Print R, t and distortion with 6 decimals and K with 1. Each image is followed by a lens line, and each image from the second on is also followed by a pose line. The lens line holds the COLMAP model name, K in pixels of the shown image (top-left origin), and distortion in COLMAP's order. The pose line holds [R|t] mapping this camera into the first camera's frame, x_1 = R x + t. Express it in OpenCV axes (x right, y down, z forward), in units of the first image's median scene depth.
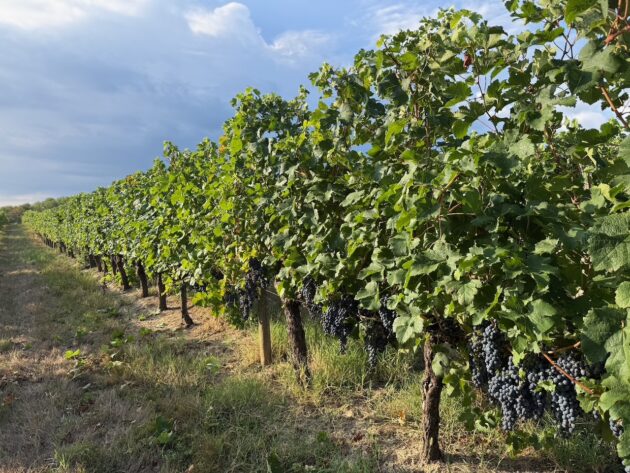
lens RADIAL K [[437.6, 0, 315.0], [0, 437.6, 236.5], [0, 0, 1]] dist [0.102978, -0.154279]
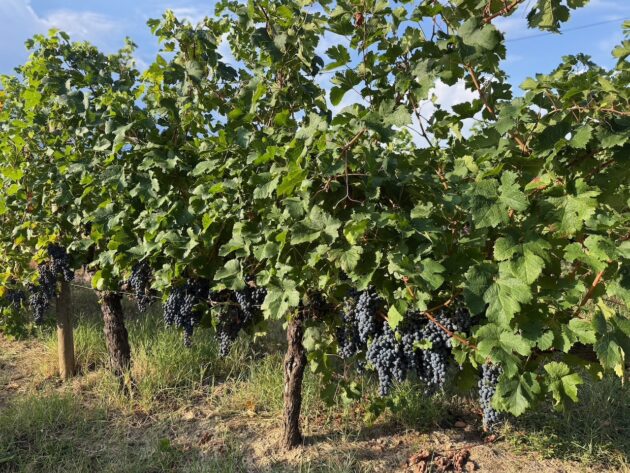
lens RADIAL K [[437.6, 0, 315.0], [0, 437.6, 236.5], [0, 0, 1]] dist [0.102978, -0.154279]
pose [[0.896314, 0.013009, 0.443229, -0.106769], [-0.008860, 0.999895, -0.011432, 0.059566], [-0.443331, 0.006320, 0.896336, 0.111234]]
